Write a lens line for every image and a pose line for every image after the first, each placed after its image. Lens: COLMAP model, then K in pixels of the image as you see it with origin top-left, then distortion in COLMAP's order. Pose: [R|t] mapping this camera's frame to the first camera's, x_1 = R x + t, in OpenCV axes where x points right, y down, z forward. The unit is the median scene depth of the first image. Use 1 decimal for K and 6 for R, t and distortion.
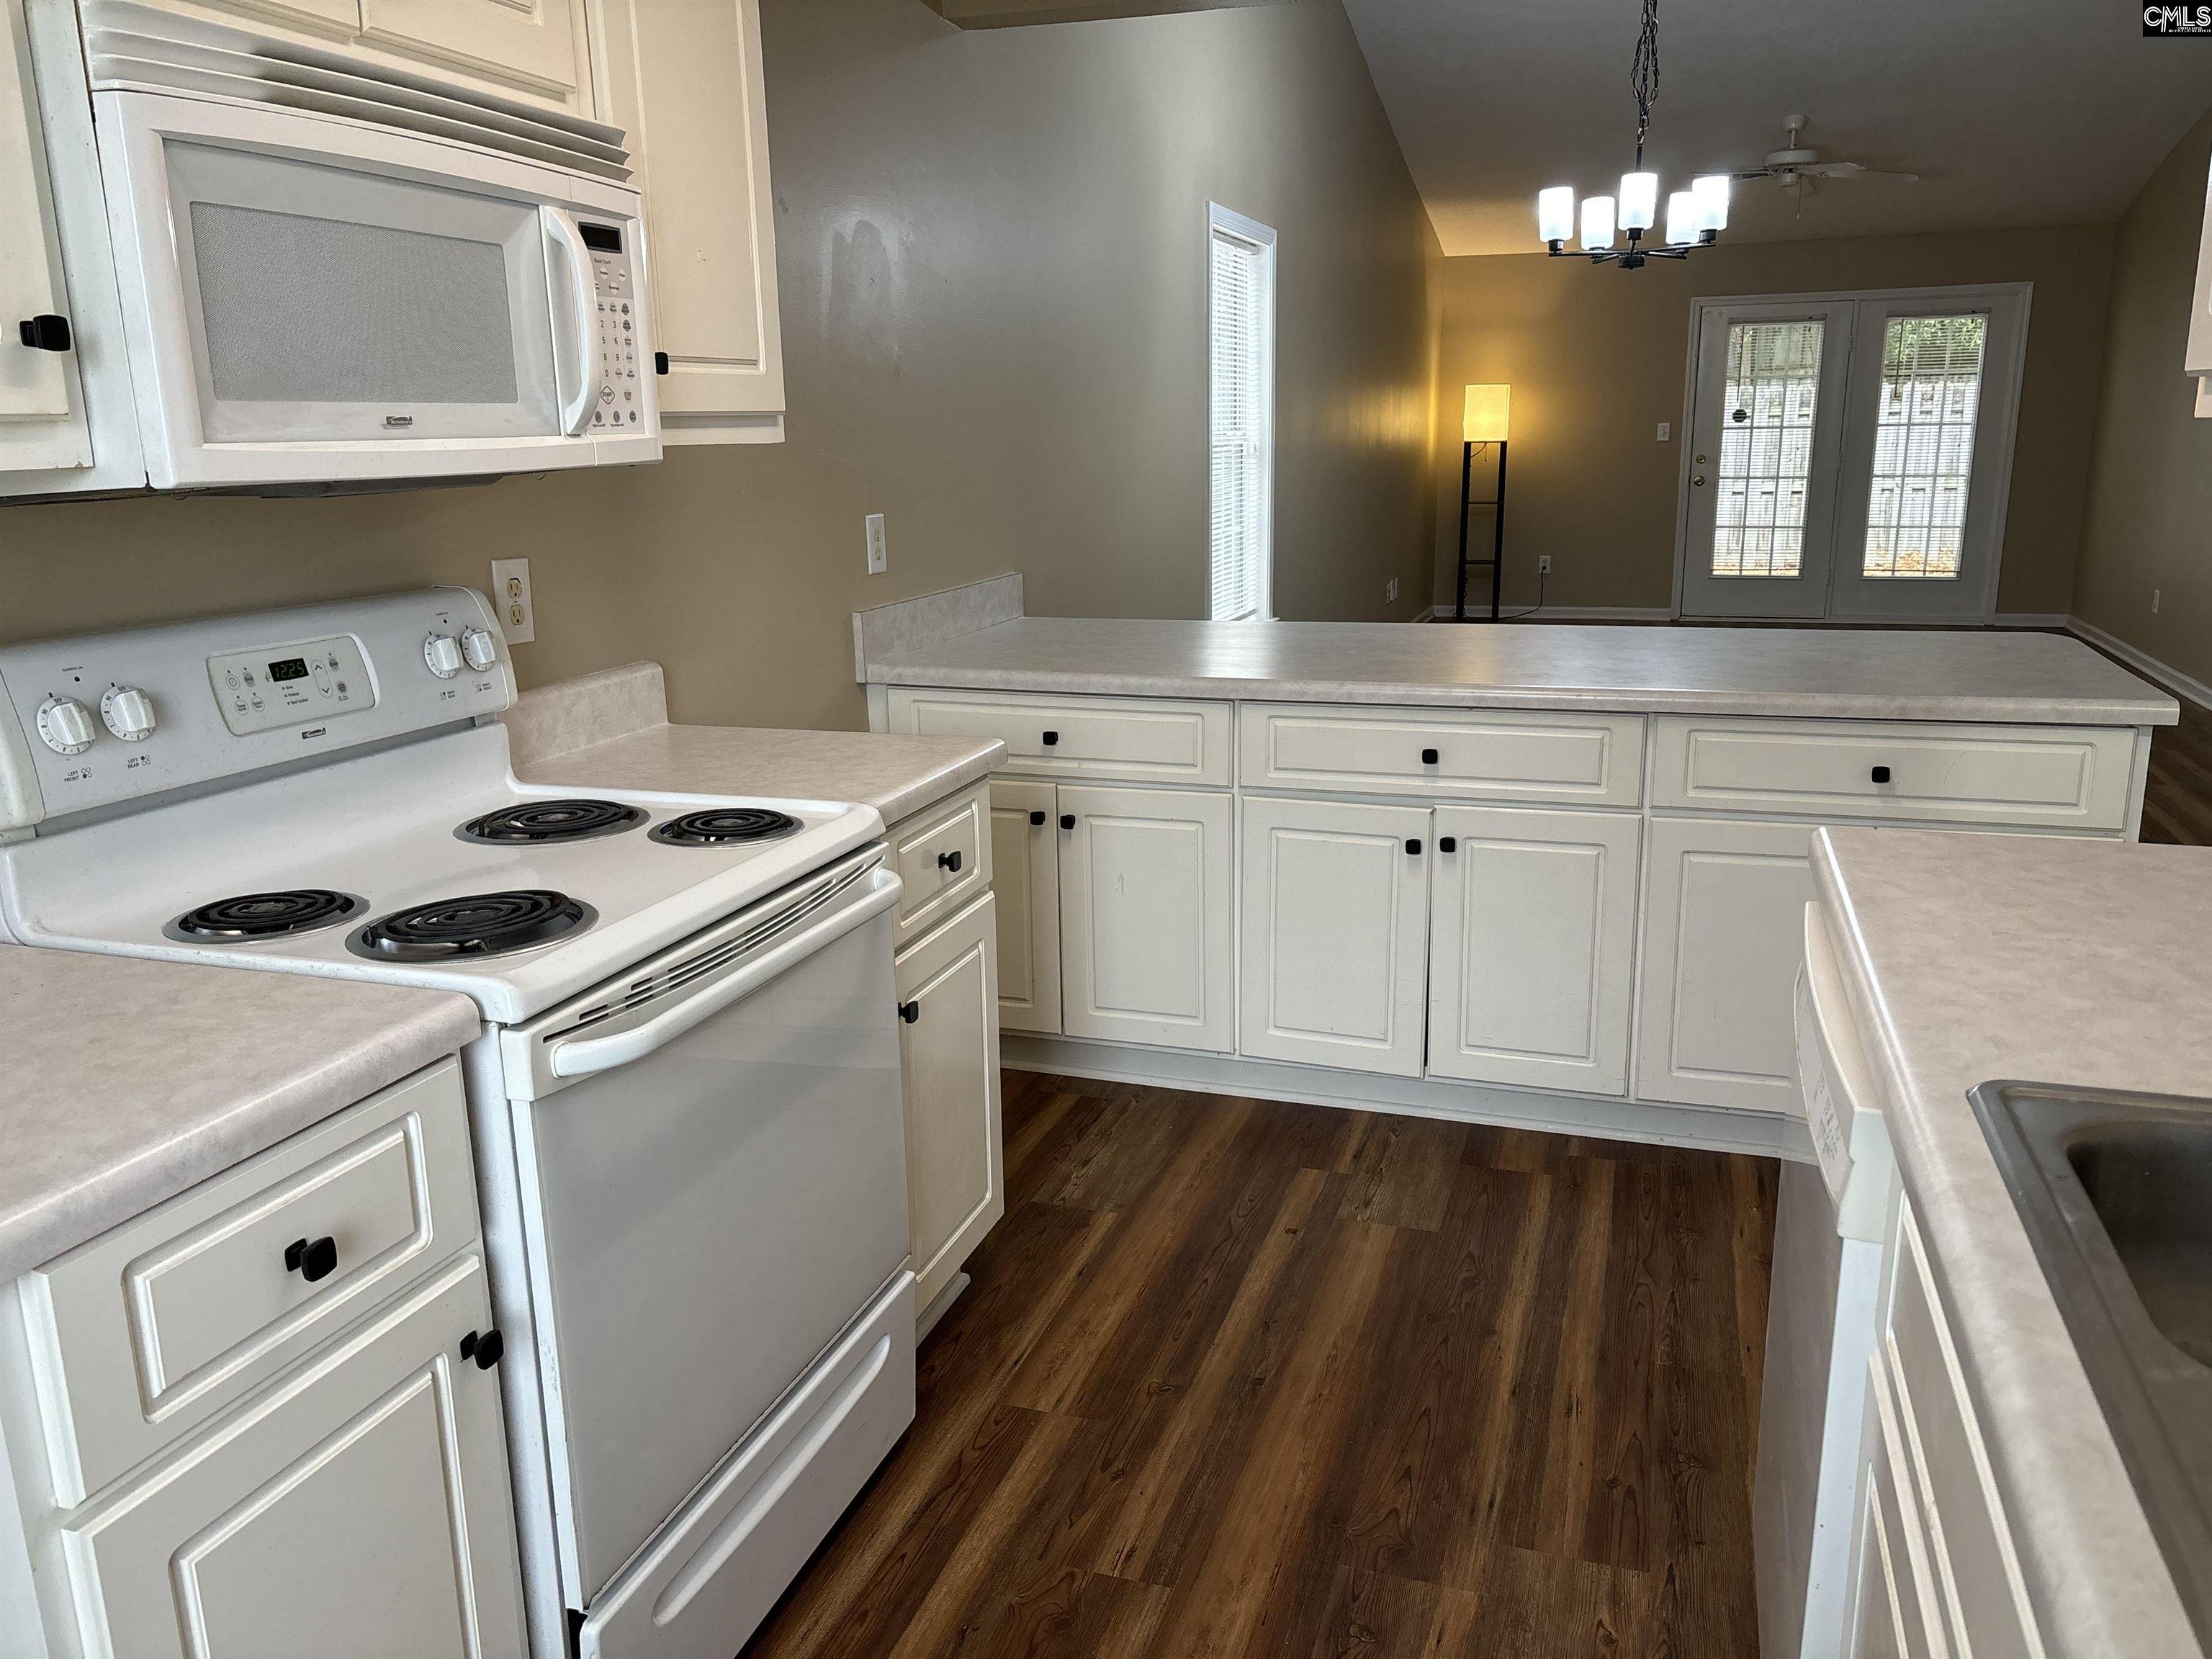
lens RADIAL K [[1686.6, 0, 1129.4], [0, 1686.6, 828.4], [0, 0, 1]] dist [0.030944, 0.003564]
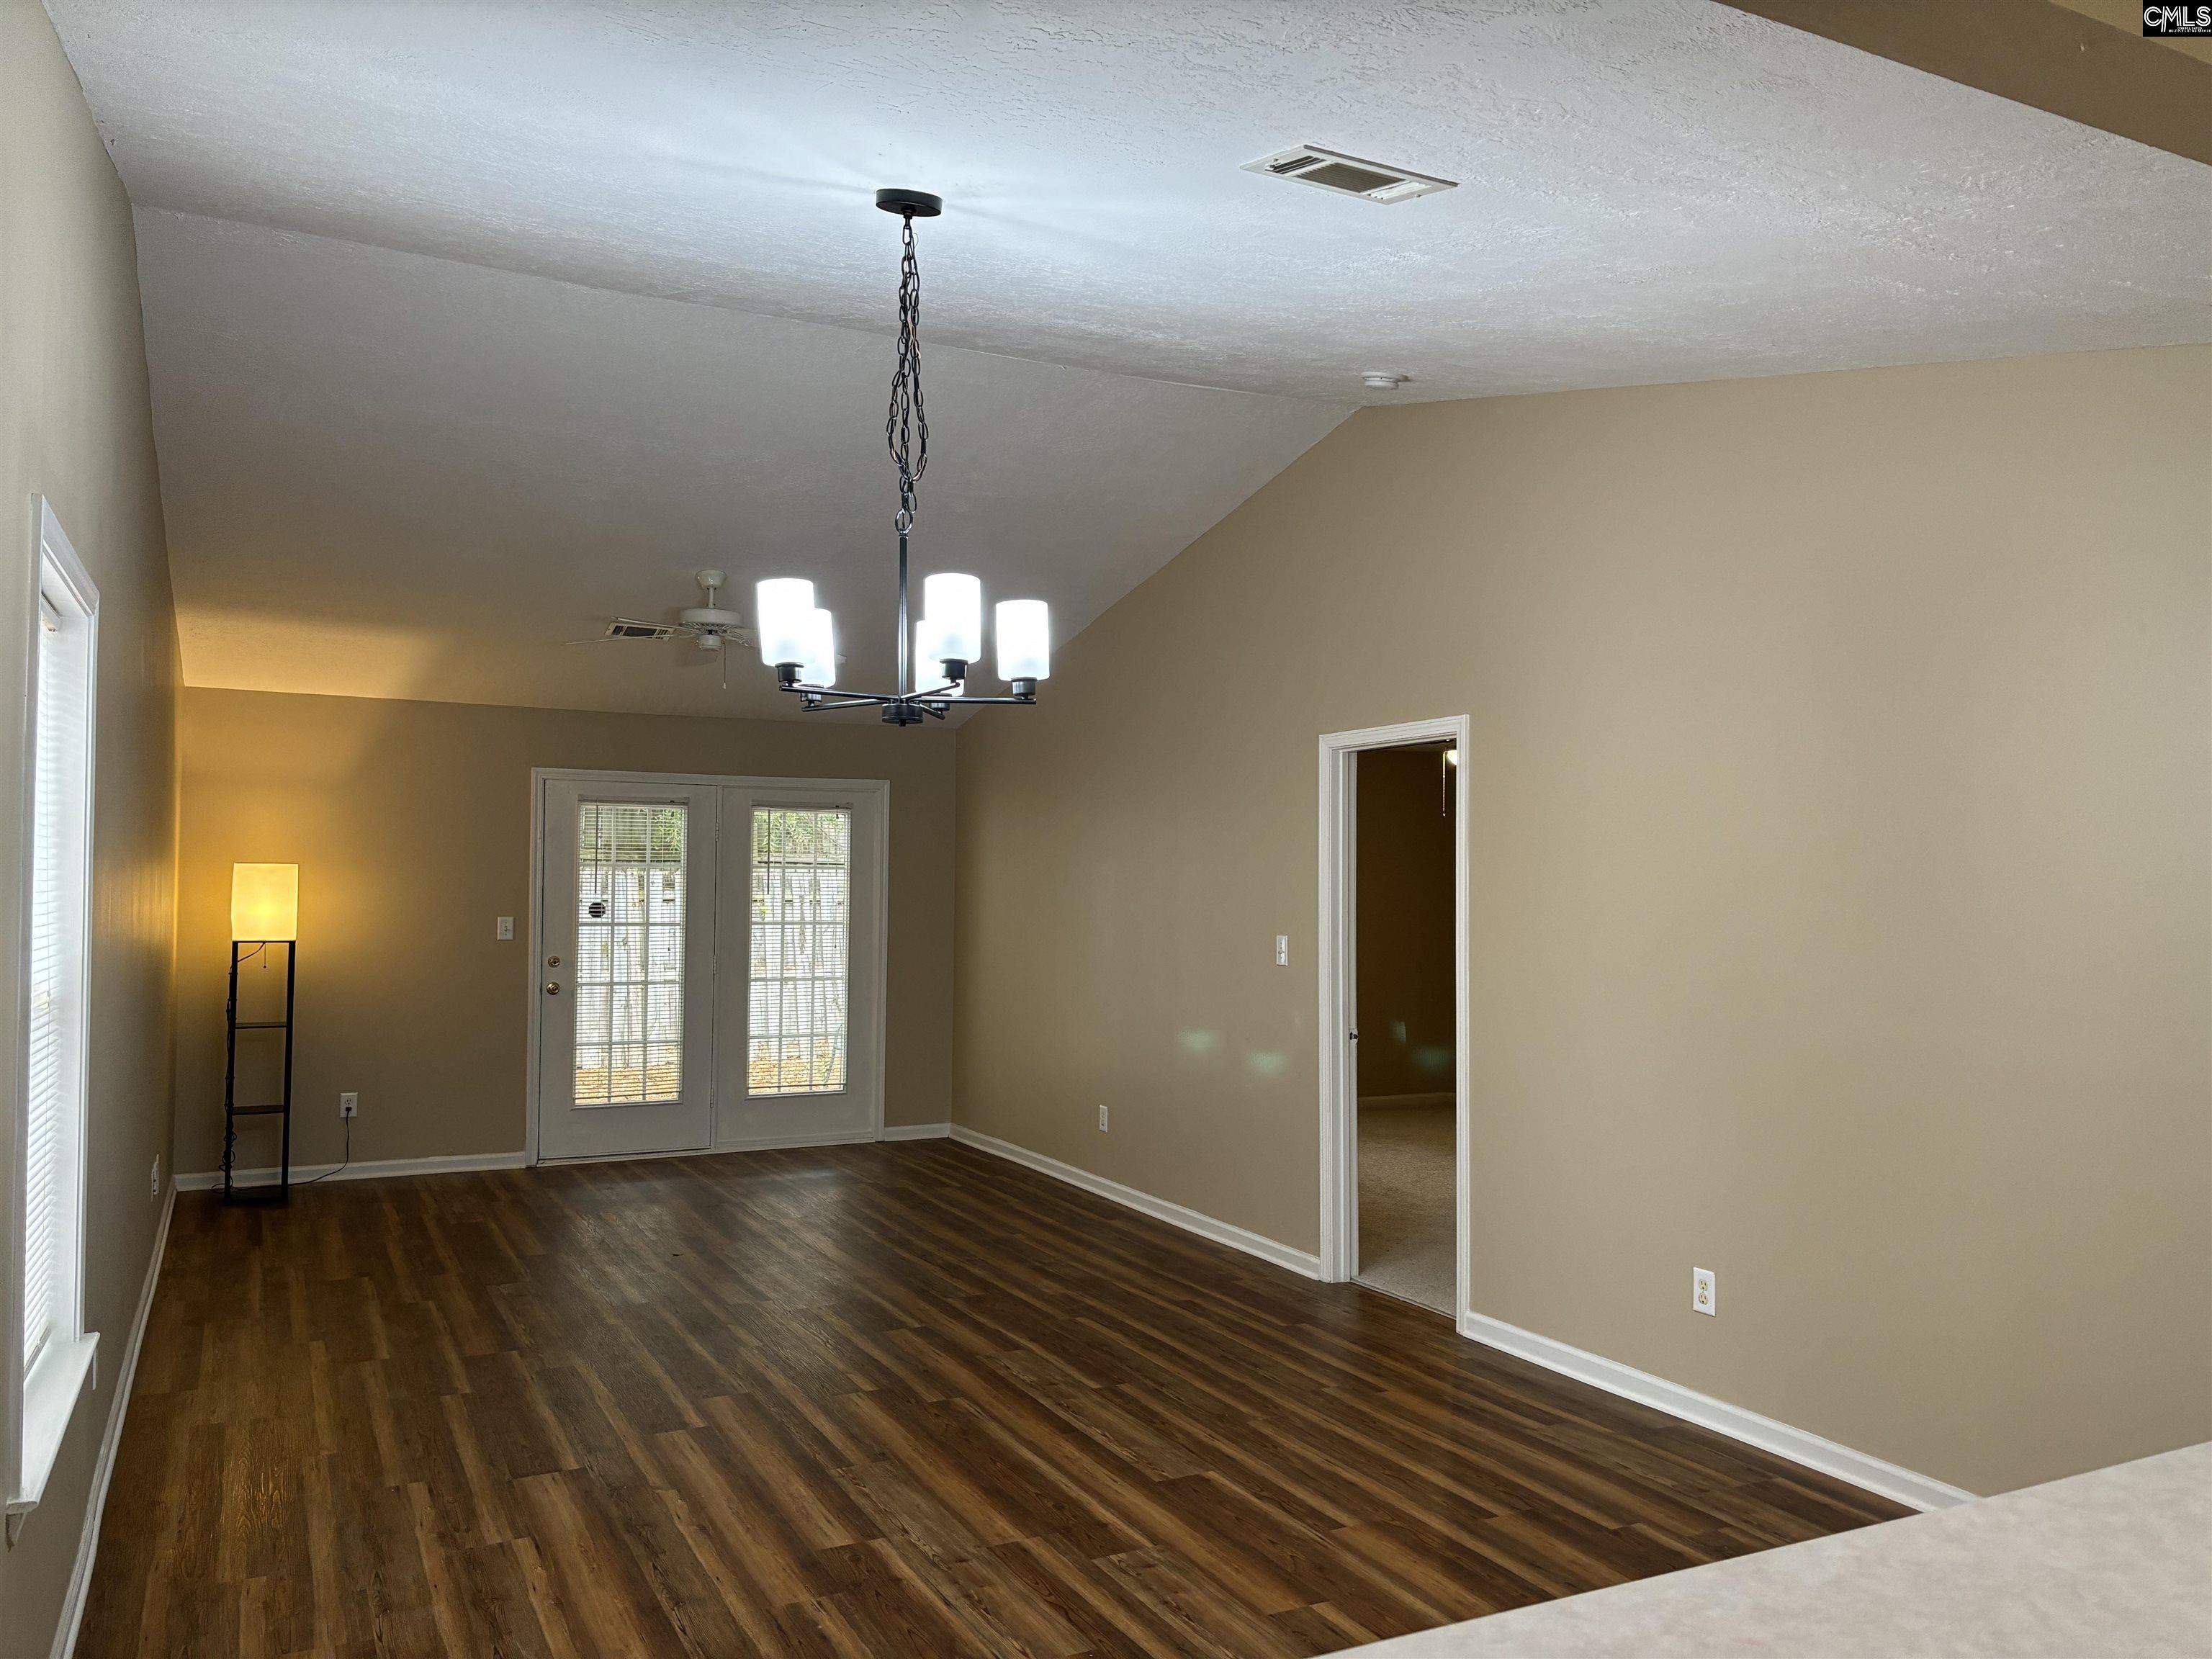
lens RADIAL K [[1666.4, 0, 1106.0], [0, 1666.4, 829.5], [0, 0, 1]] dist [0.023431, 0.000653]
pose [[0.713101, 0.042655, 0.699763, -0.032352], [0.145084, 0.967560, -0.206828, -0.078642], [-0.685885, 0.249014, 0.683779, 0.271208]]
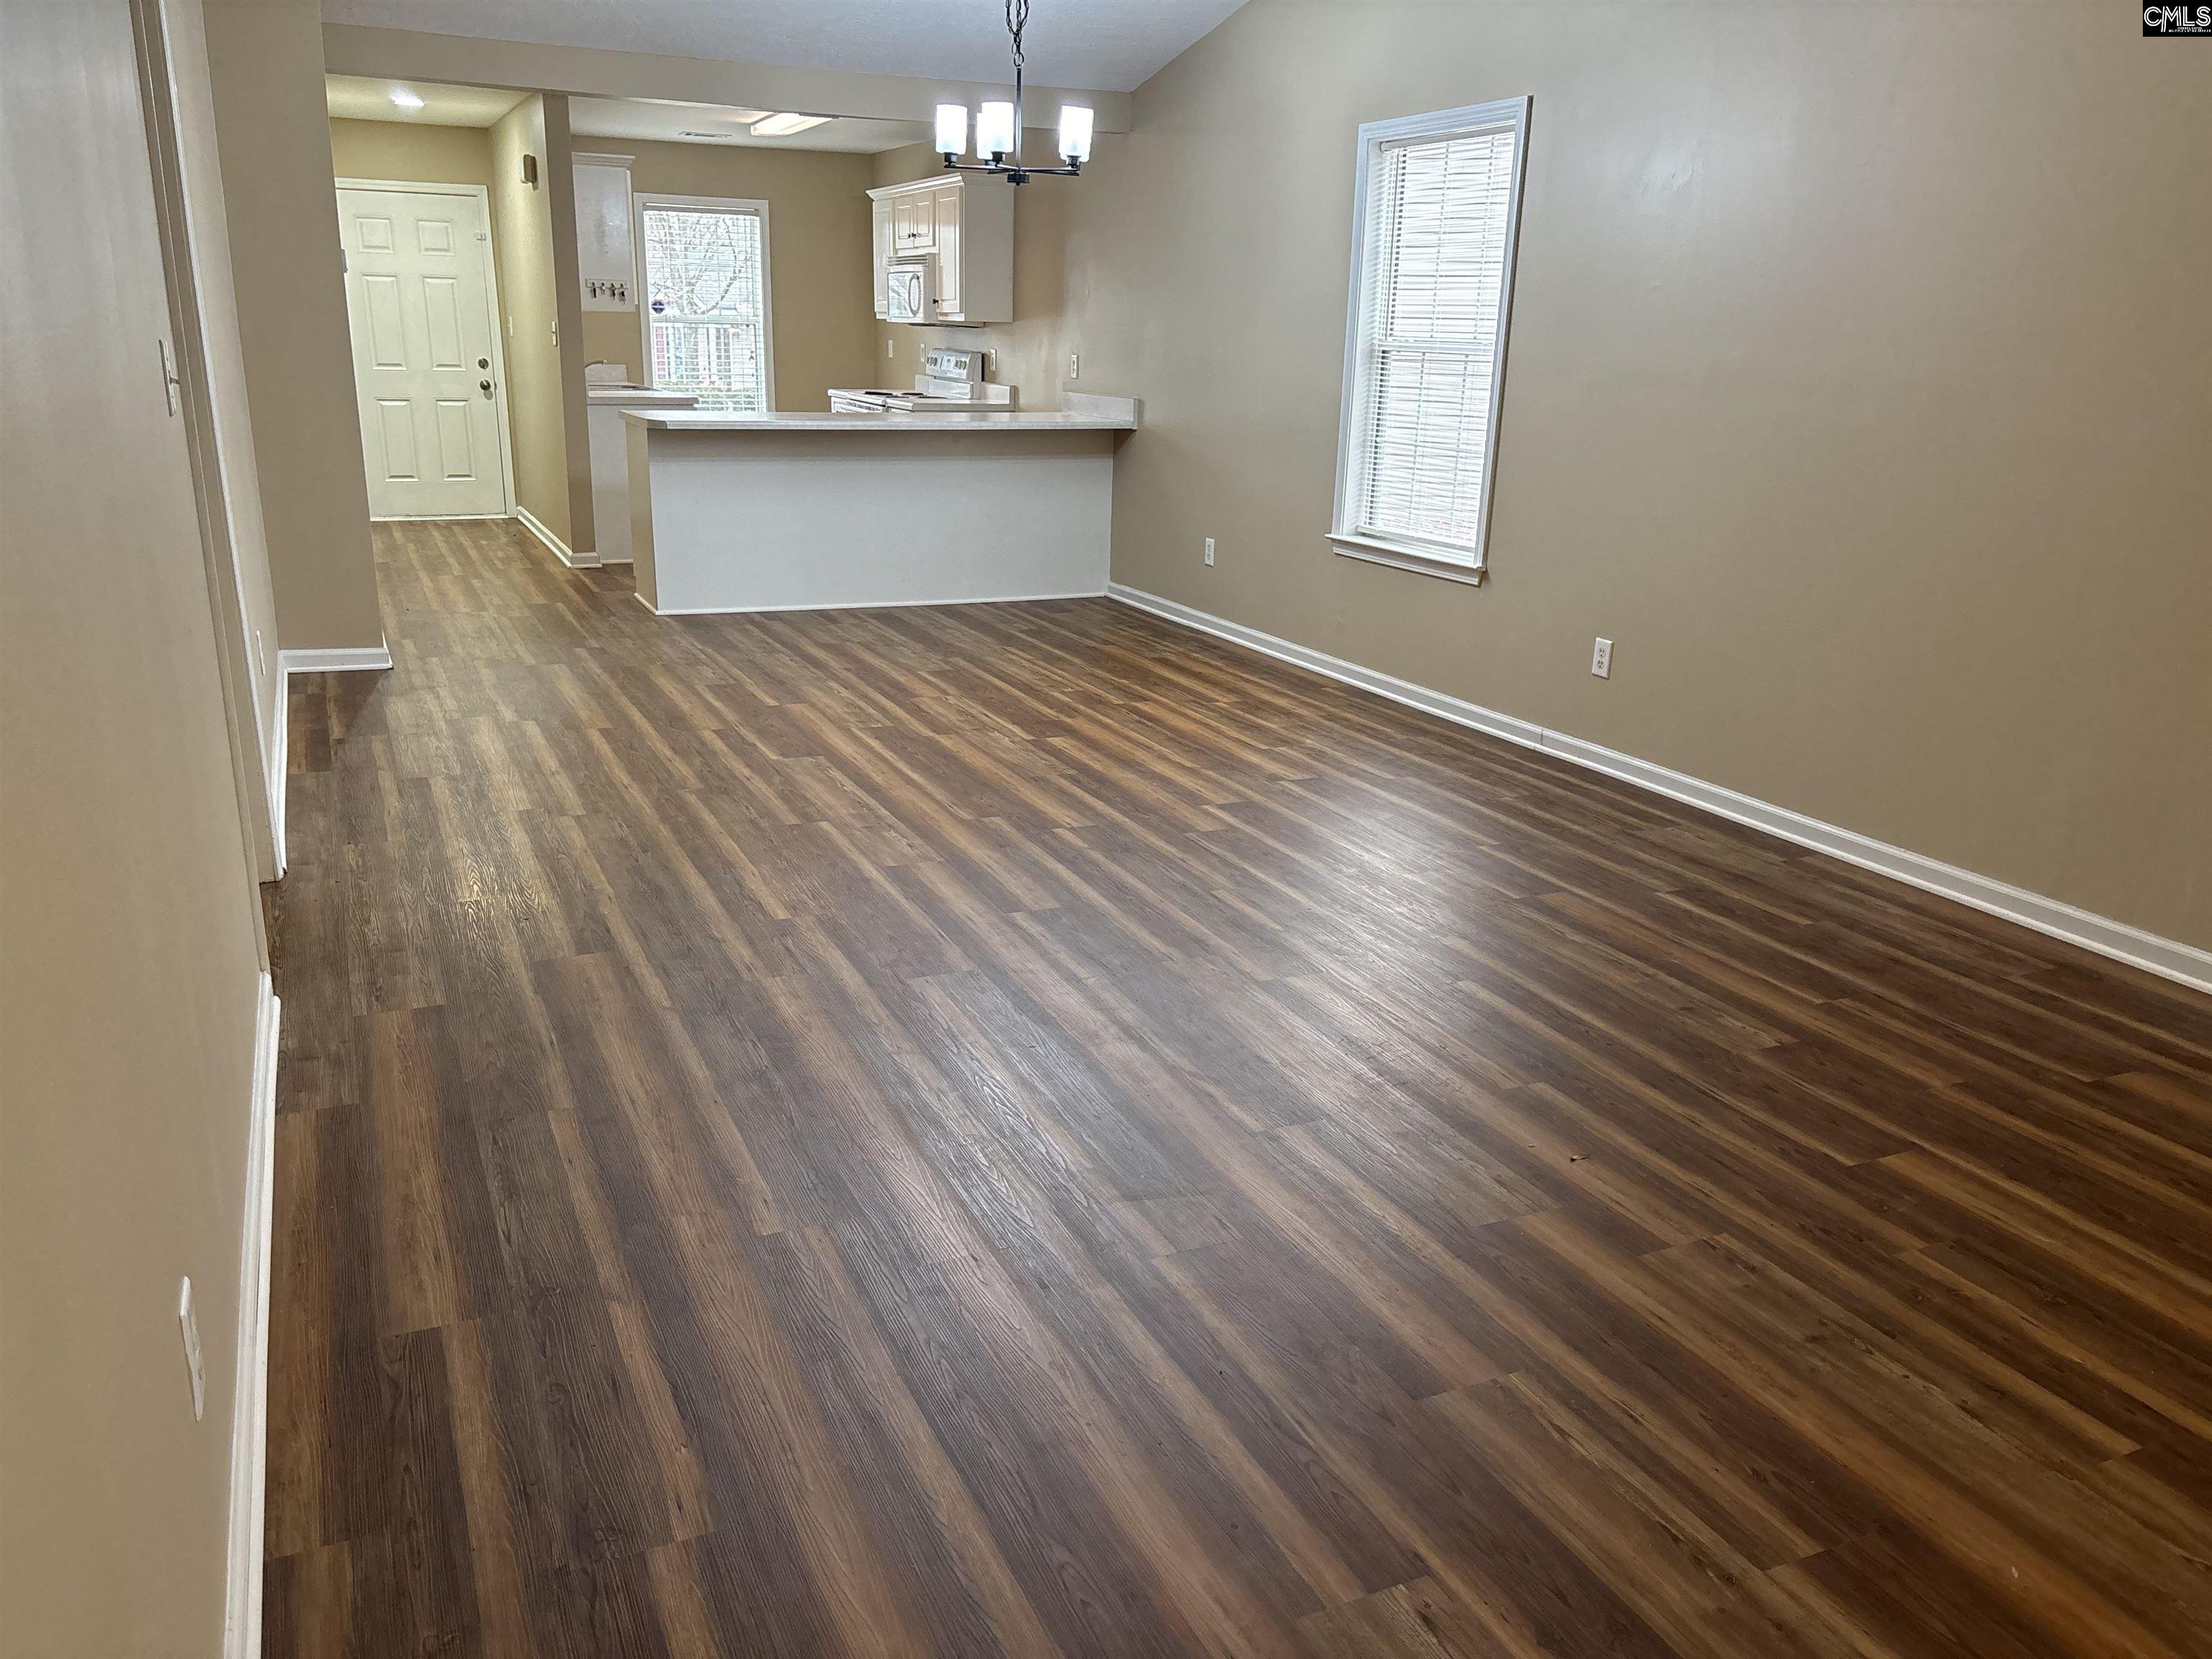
lens RADIAL K [[1654.7, 0, 1101.2], [0, 1654.7, 848.1], [0, 0, 1]] dist [0.097453, -0.114579]
pose [[-0.740412, 0.196629, -0.642750, 0.509783], [-0.172738, 0.868474, 0.464667, -0.230792], [0.649578, 0.455072, -0.609062, 0.927200]]
